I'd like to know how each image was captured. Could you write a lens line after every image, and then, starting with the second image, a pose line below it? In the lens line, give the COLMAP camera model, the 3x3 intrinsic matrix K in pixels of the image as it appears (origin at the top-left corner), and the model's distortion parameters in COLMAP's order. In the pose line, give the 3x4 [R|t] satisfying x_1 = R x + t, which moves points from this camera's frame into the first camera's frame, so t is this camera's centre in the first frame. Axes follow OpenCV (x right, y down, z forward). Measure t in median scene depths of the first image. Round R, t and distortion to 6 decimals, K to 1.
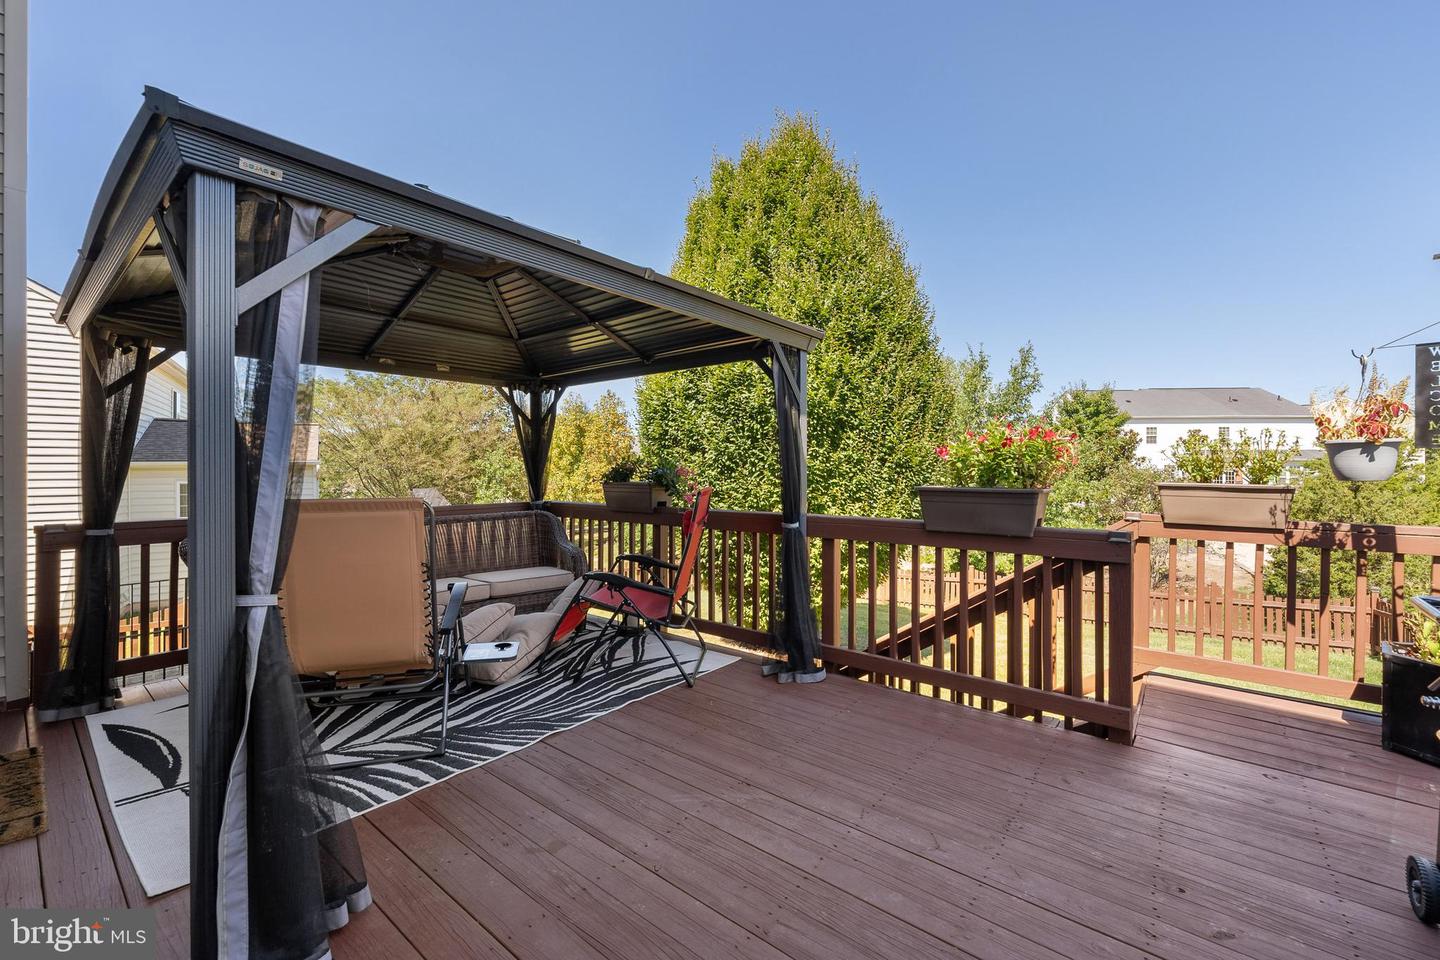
lens RADIAL K [[593.4, 0, 724.2], [0, 593.4, 472.2], [0, 0, 1]] dist [-0.001694, -0.000655]
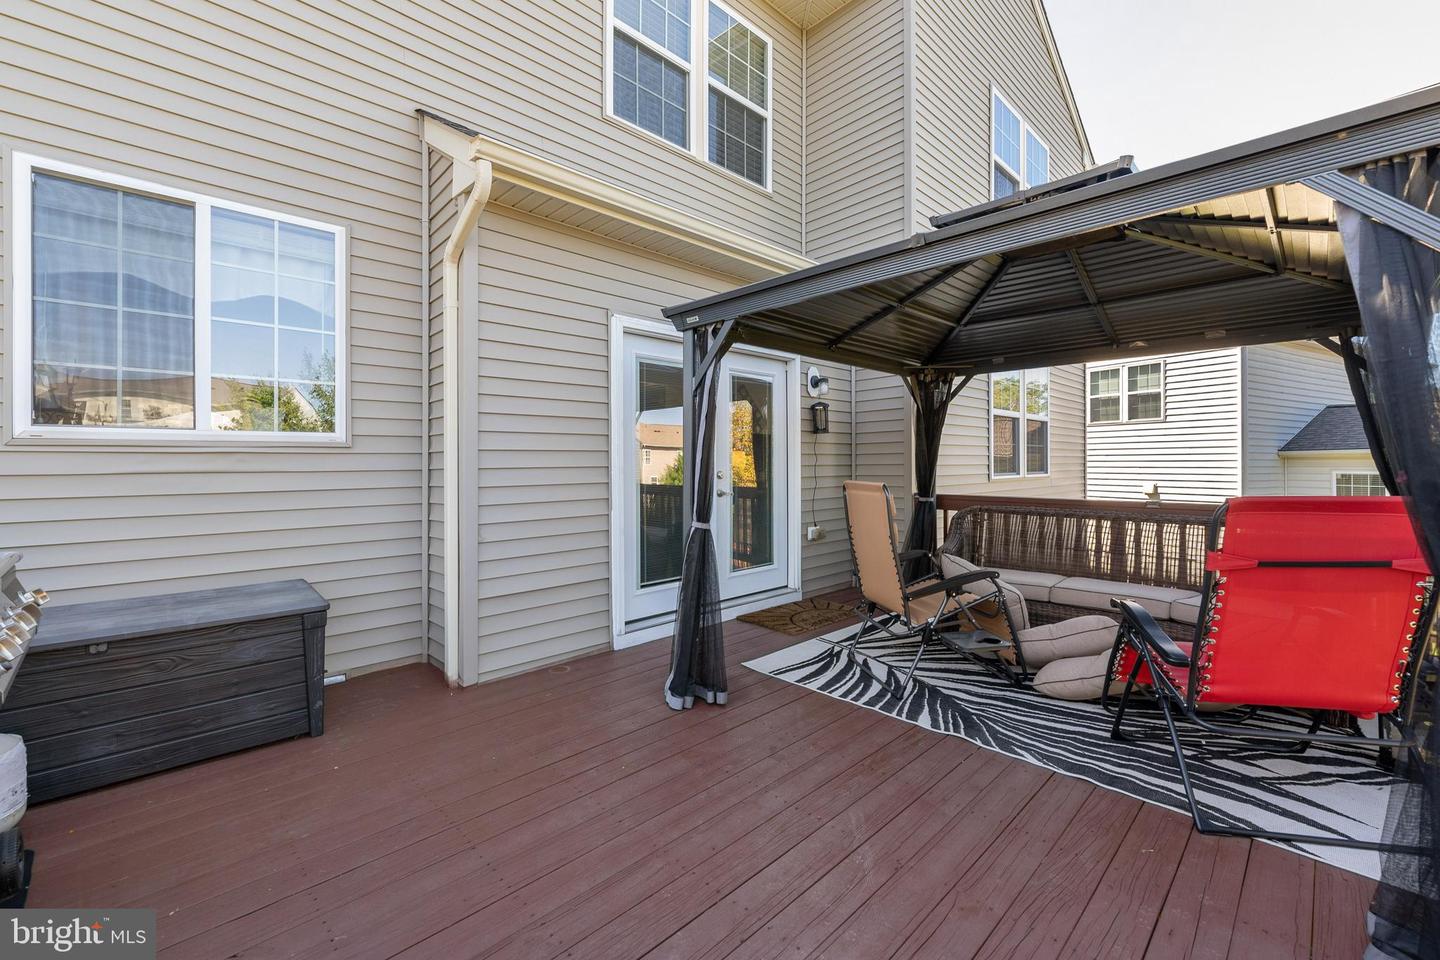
lens RADIAL K [[593.4, 0, 721.8], [0, 593.4, 468.9], [0, 0, 1]] dist [-0.001694, -0.000655]
pose [[-0.129259, 0.011026, -0.991550, 0.660362], [0.003457, 0.999937, 0.010669, -0.004282], [0.991605, -0.002049, -0.129289, 0.692611]]
